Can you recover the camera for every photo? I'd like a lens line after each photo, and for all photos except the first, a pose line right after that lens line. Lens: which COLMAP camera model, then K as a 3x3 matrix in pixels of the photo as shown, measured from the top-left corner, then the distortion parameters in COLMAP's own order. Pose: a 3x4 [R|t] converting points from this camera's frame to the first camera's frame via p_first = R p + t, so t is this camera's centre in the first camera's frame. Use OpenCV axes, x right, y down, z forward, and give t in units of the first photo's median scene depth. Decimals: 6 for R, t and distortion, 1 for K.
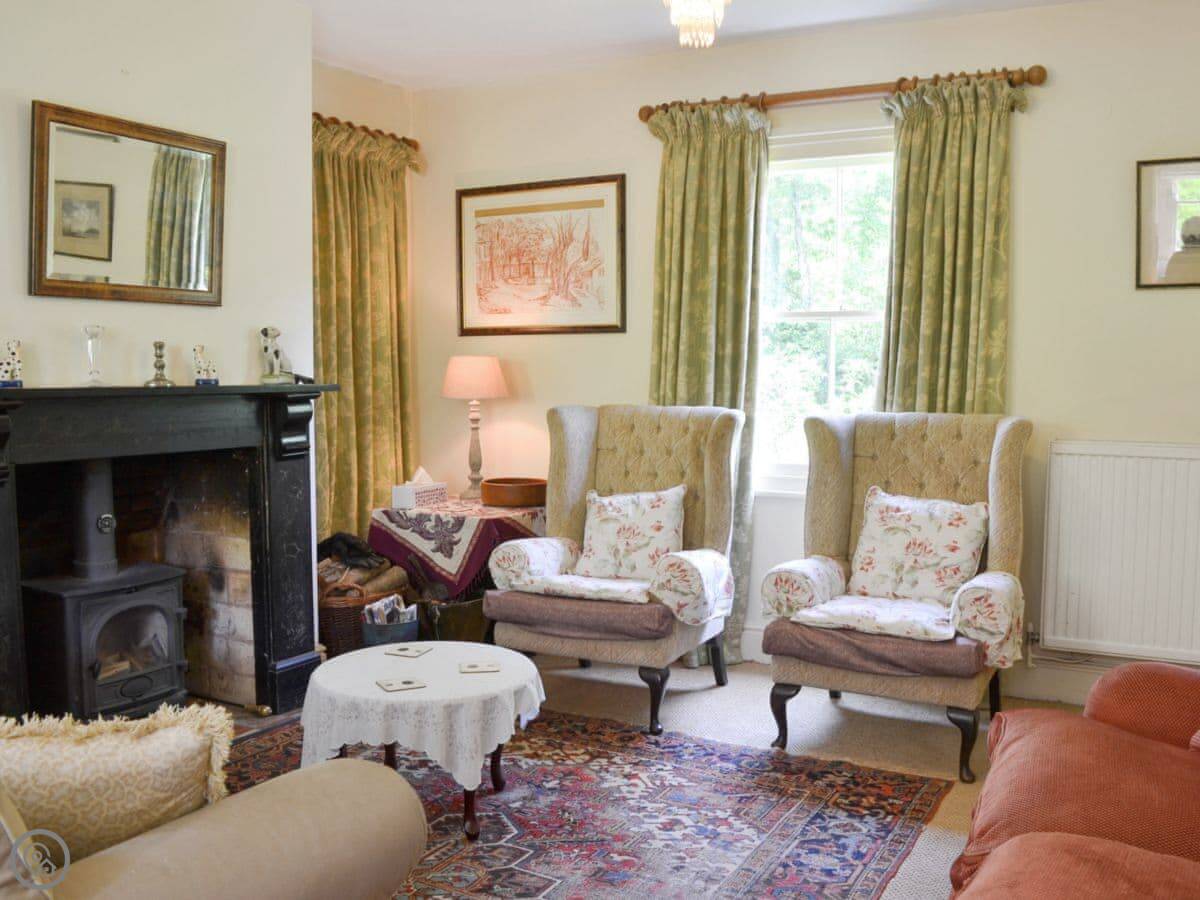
lens RADIAL K [[1121.4, 0, 600.0], [0, 1121.4, 450.0], [0, 0, 1]] dist [-0.110912, 0.000537]
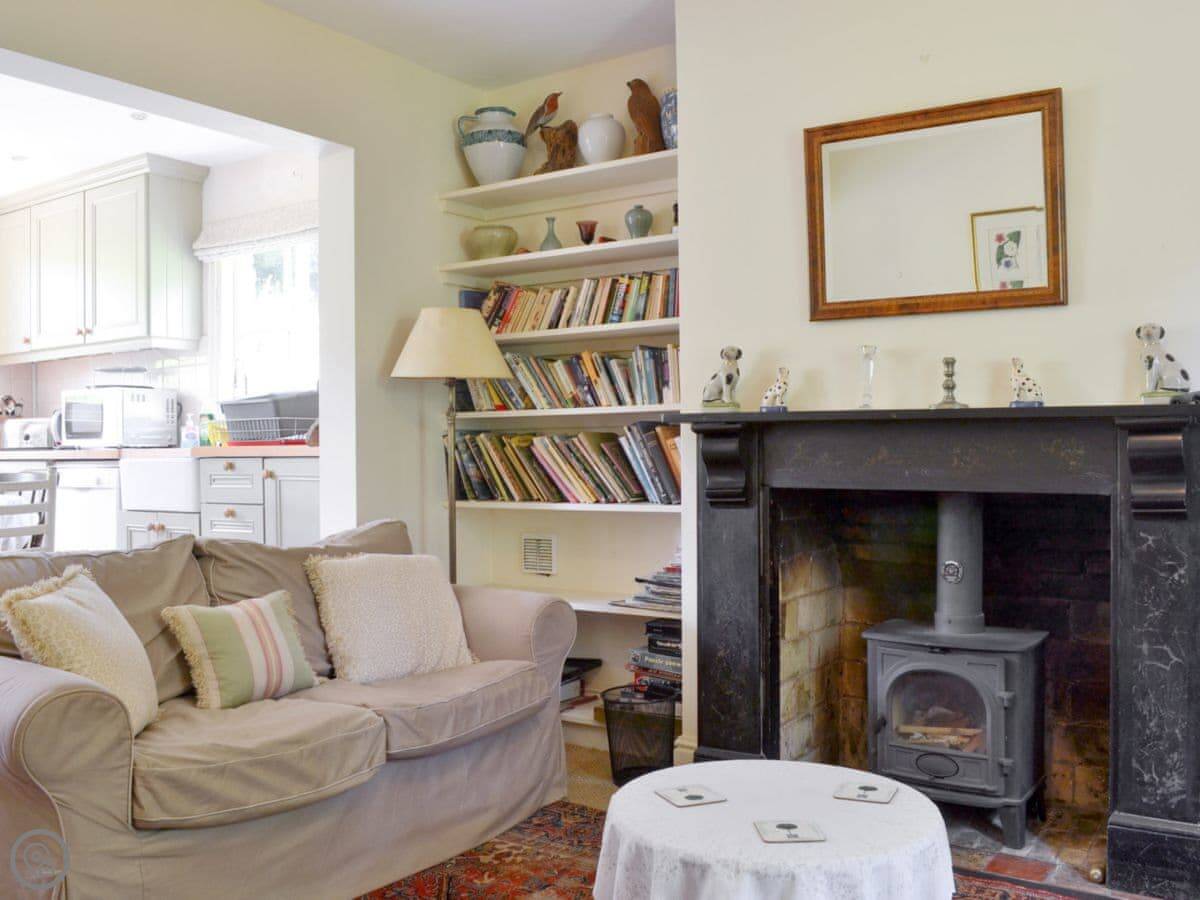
lens RADIAL K [[1121.4, 0, 600.0], [0, 1121.4, 450.0], [0, 0, 1]] dist [-0.110912, 0.000537]
pose [[-0.149310, -0.002141, -0.988788, 0.474837], [-0.068544, 0.997614, 0.008190, -0.017204], [0.986412, 0.068998, -0.149100, 0.876980]]
